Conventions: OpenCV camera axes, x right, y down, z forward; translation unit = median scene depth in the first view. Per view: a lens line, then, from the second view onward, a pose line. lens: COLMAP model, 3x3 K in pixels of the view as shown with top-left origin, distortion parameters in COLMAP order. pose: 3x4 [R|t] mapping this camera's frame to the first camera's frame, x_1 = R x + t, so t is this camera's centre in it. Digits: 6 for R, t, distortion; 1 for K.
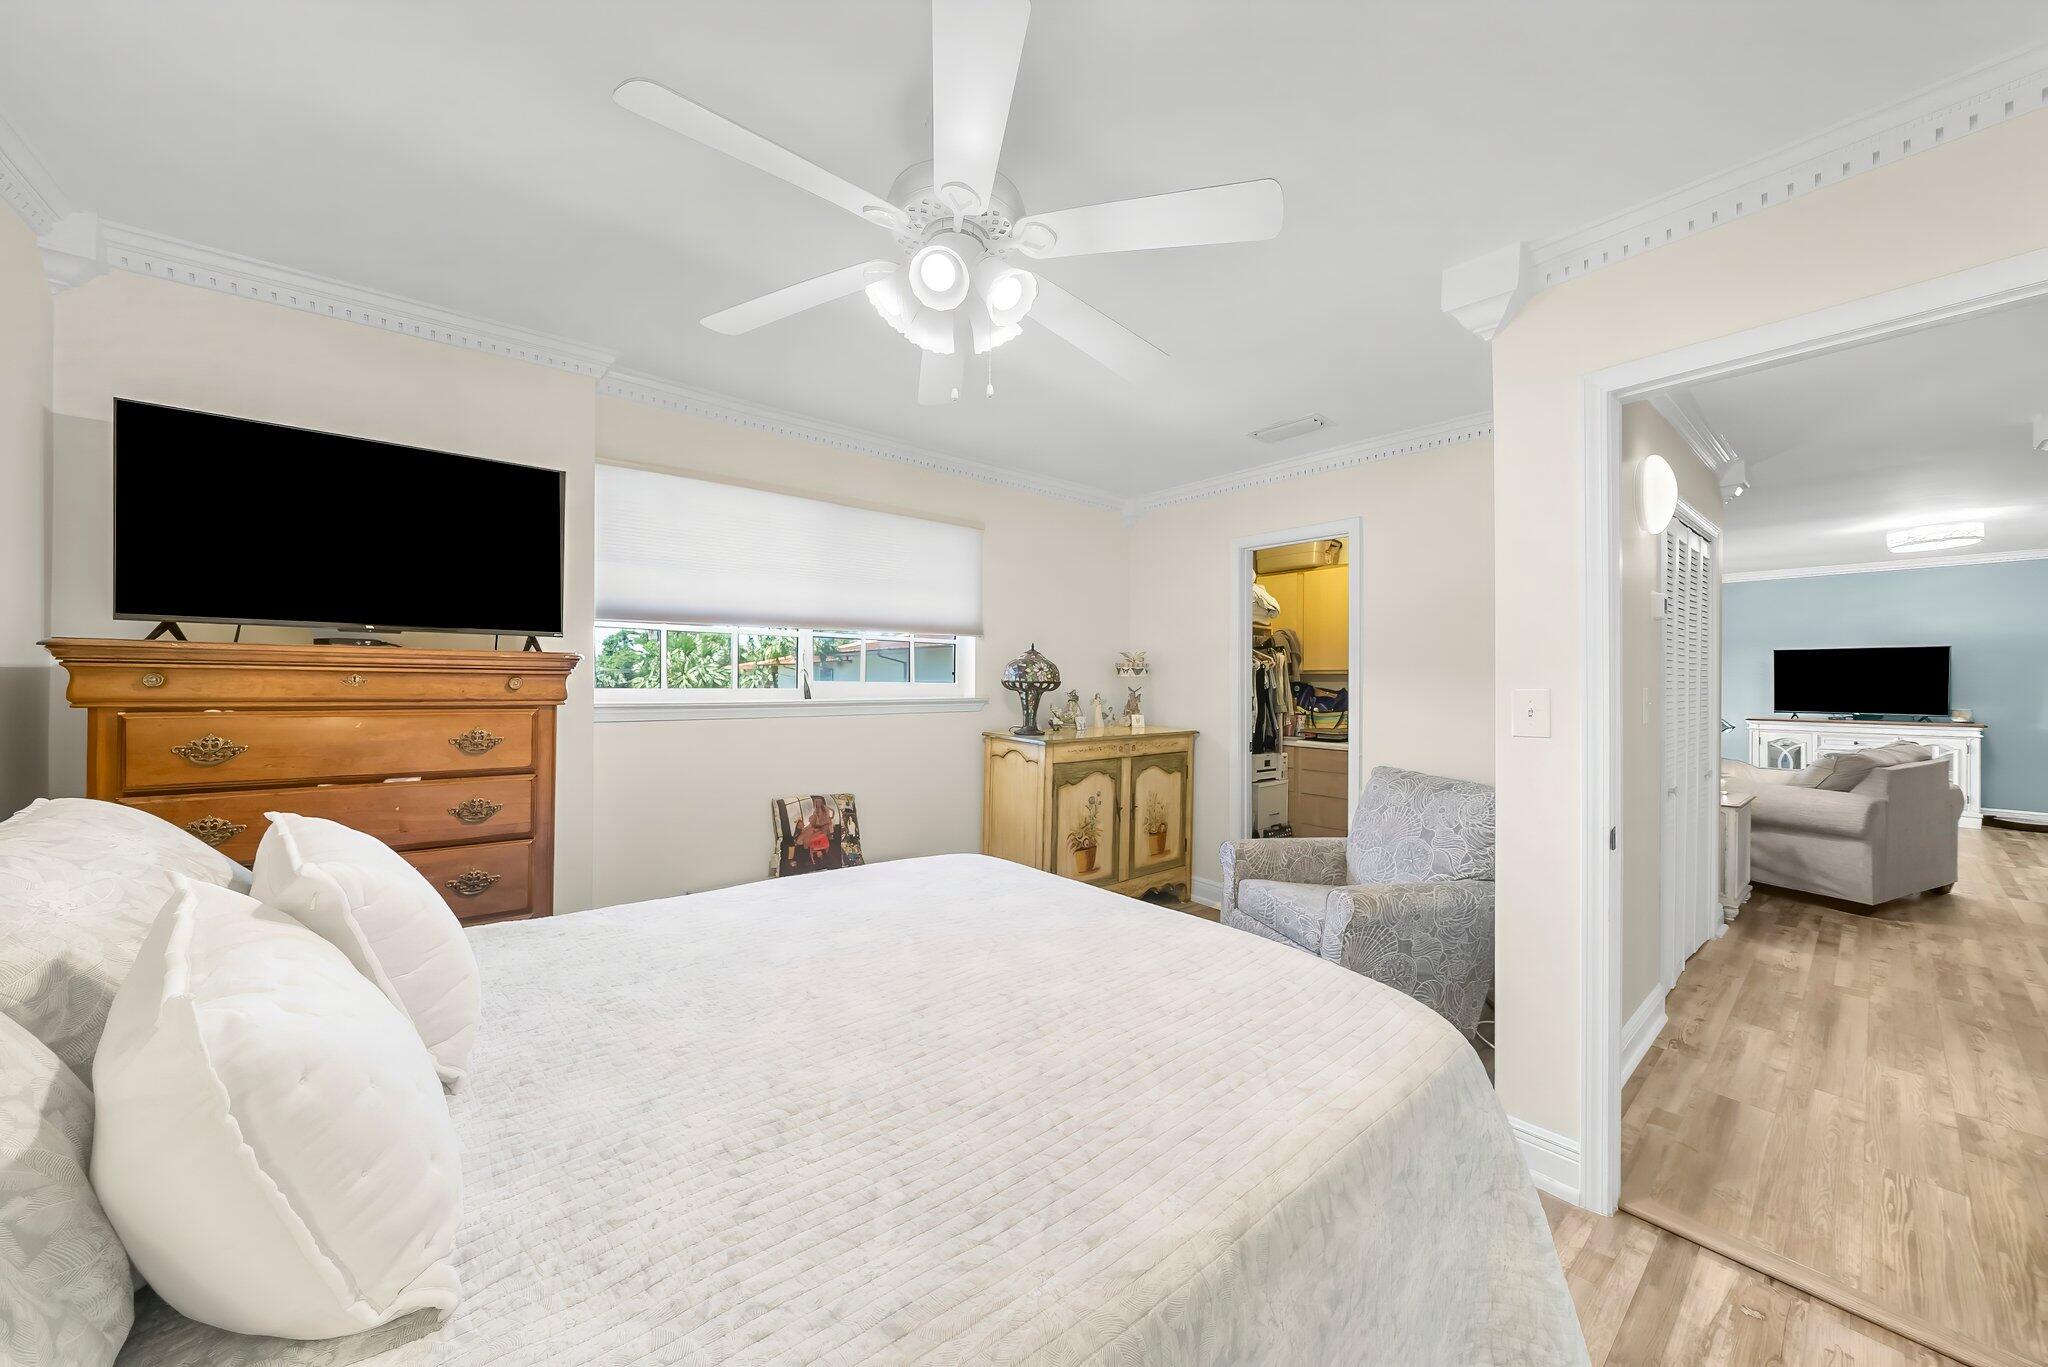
lens RADIAL K [[699.3, 0, 1053.0], [0, 699.3, 683.2], [0, 0, 1]] dist [-0.000572, 0.000949]
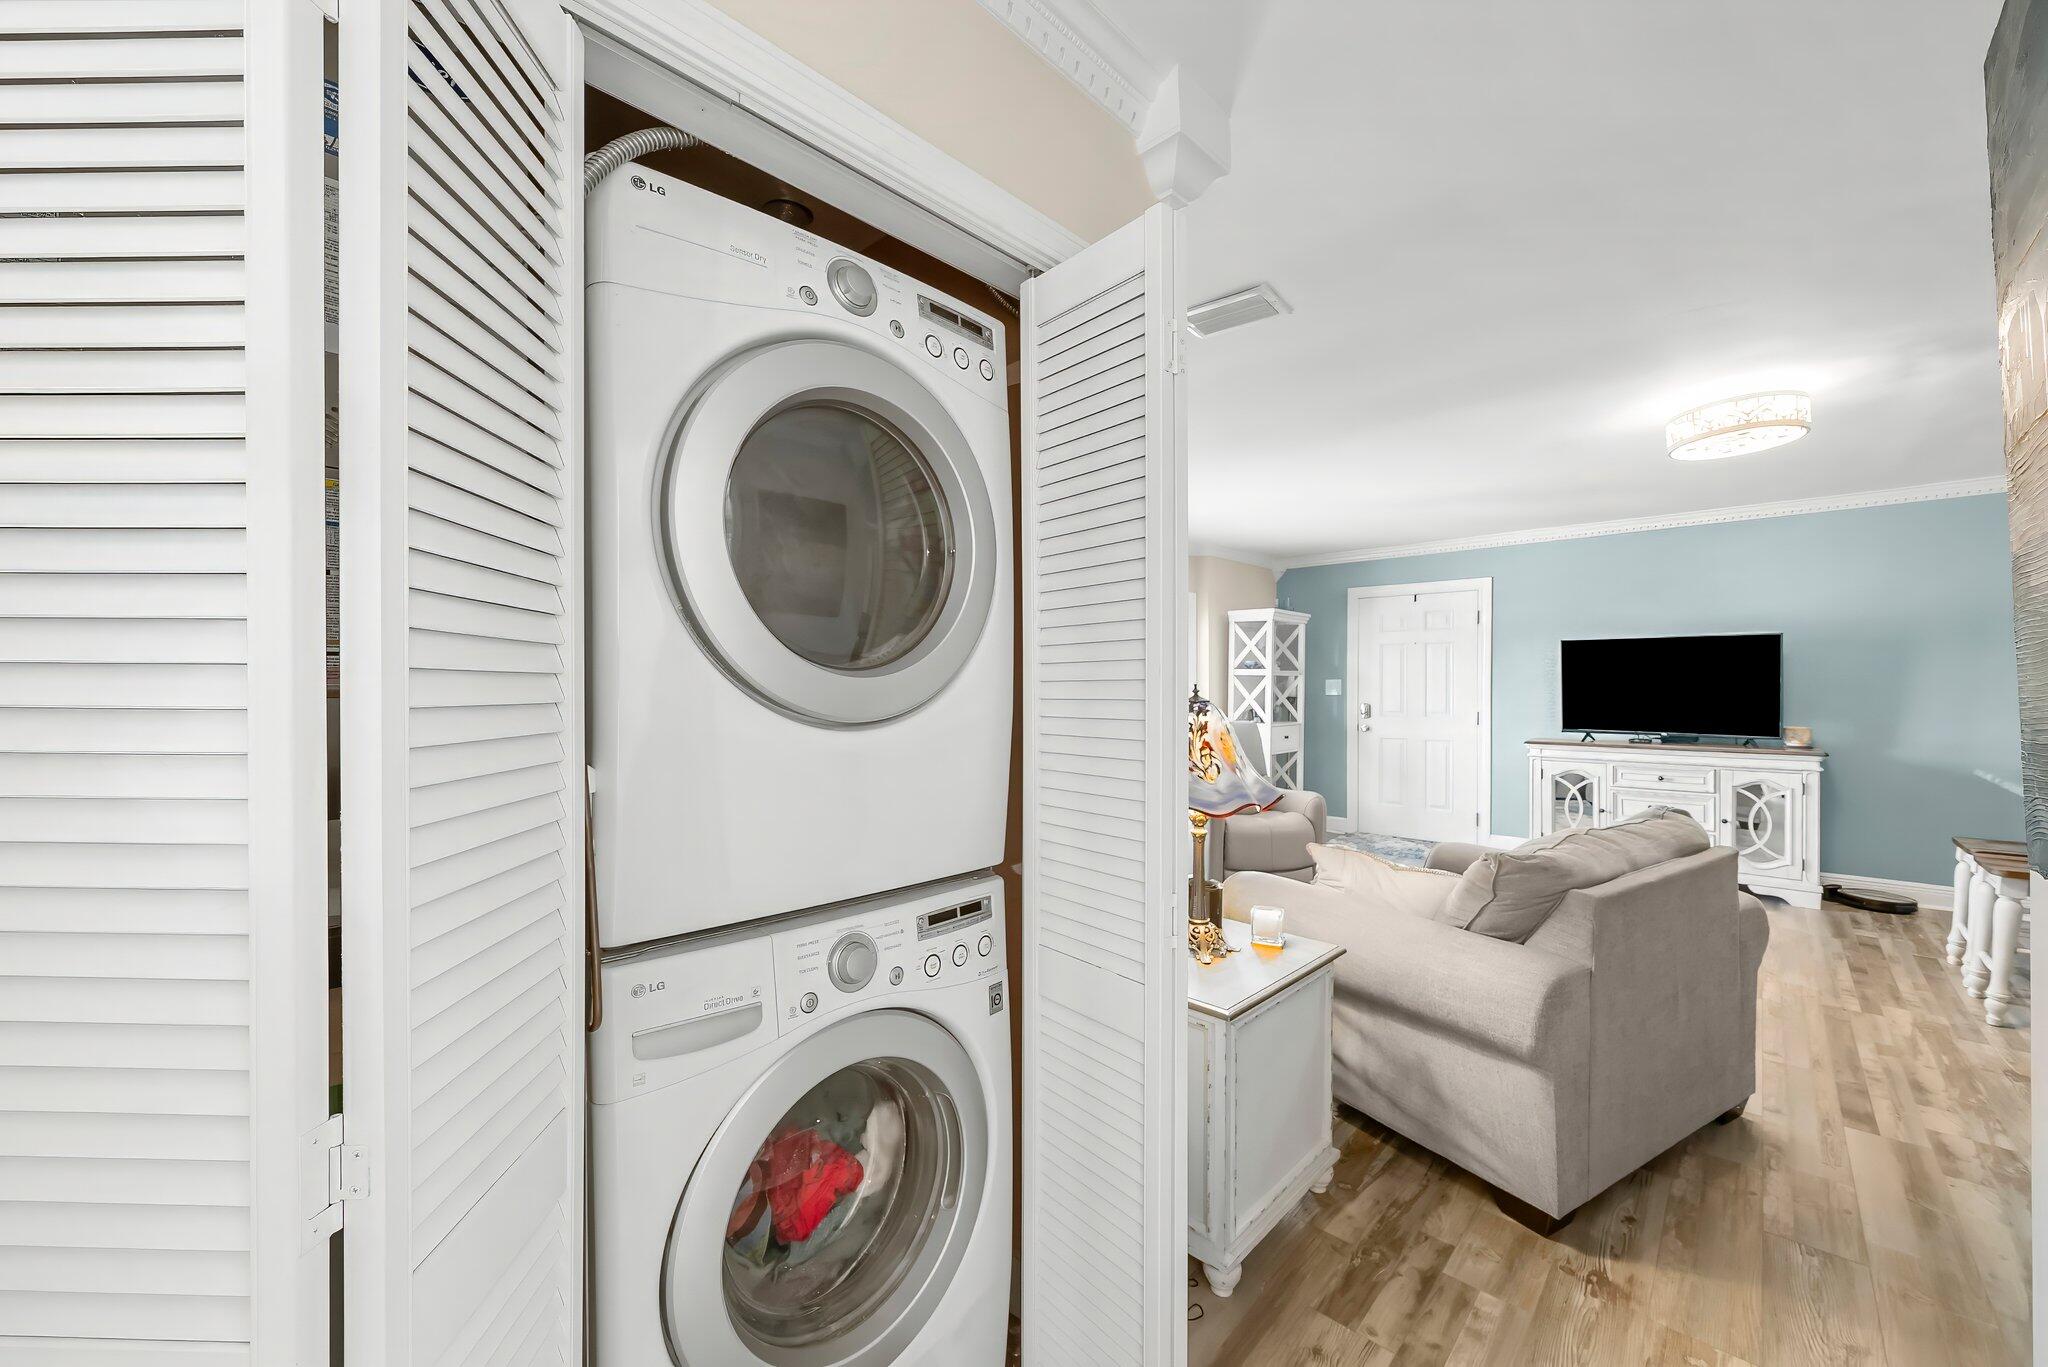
lens RADIAL K [[780.2, 0, 1006.5], [0, 780.2, 691.5], [0, 0, 1]] dist [-0.008931, -0.000180]
pose [[0.995164, -0.001746, 0.098213, 0.475167], [0.001537, 0.999996, 0.002198, -0.000294], [-0.098217, -0.002037, 0.995163, 0.341217]]
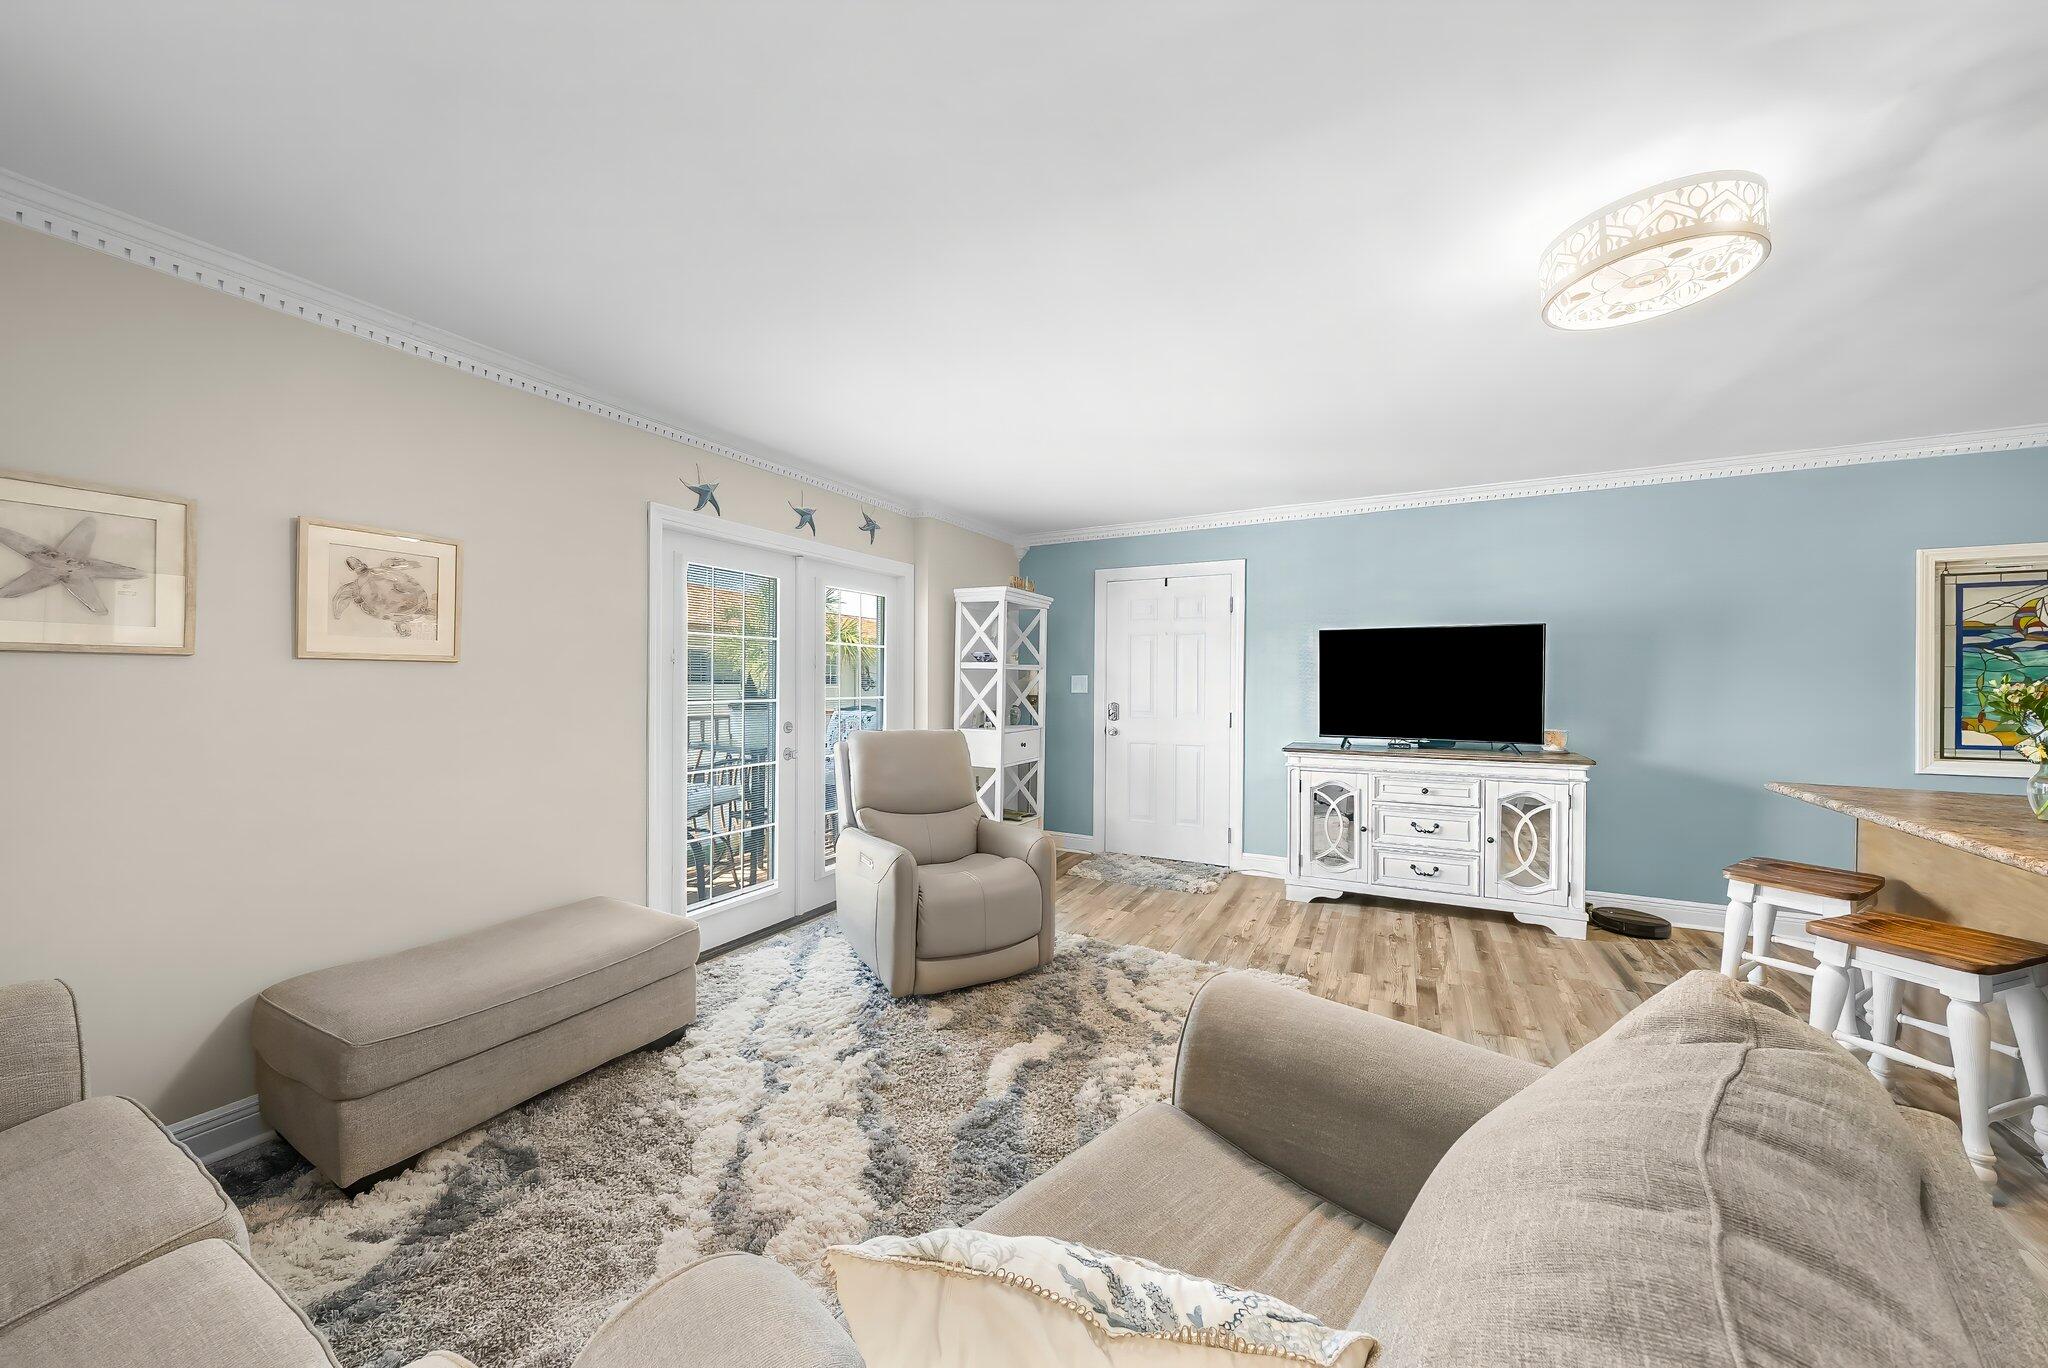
lens RADIAL K [[699.3, 0, 1029.9], [0, 699.3, 687.1], [0, 0, 1]] dist [-0.000572, 0.000949]
pose [[0.923452, -0.000419, 0.383714, 0.658625], [-0.000273, 0.999998, 0.001747, -0.001192], [-0.383714, -0.001718, 0.923451, 0.624960]]
